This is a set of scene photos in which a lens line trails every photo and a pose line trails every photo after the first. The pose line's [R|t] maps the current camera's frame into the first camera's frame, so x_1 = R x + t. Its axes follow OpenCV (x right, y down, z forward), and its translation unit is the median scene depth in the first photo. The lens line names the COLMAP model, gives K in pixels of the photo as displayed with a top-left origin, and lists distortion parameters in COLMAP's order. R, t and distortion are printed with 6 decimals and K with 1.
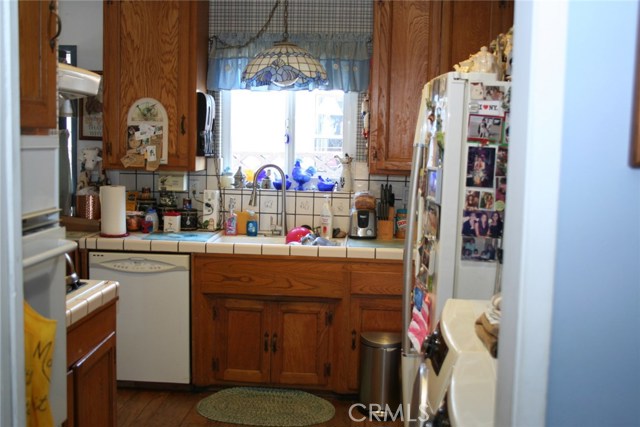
lens RADIAL K [[787.3, 0, 317.9], [0, 787.3, 216.6], [0, 0, 1]] dist [-0.043682, 0.000000]
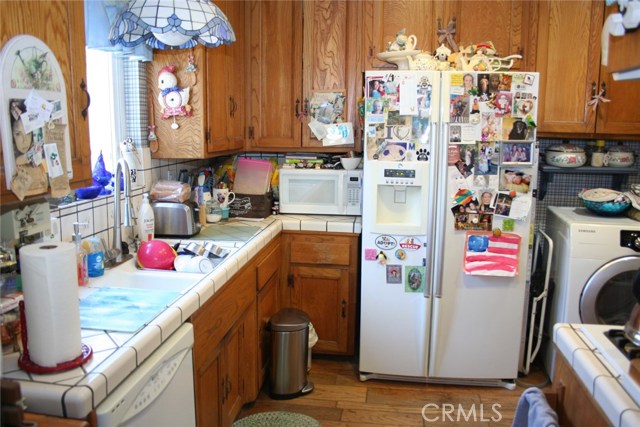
lens RADIAL K [[538.9, 0, 317.9], [0, 538.9, 216.7], [0, 0, 1]] dist [-0.138964, 0.097189]
pose [[0.023844, -0.197837, 0.979945, -0.516959], [0.100221, 0.975759, 0.194553, -0.092584], [-0.994679, 0.093572, 0.043094, 0.836144]]
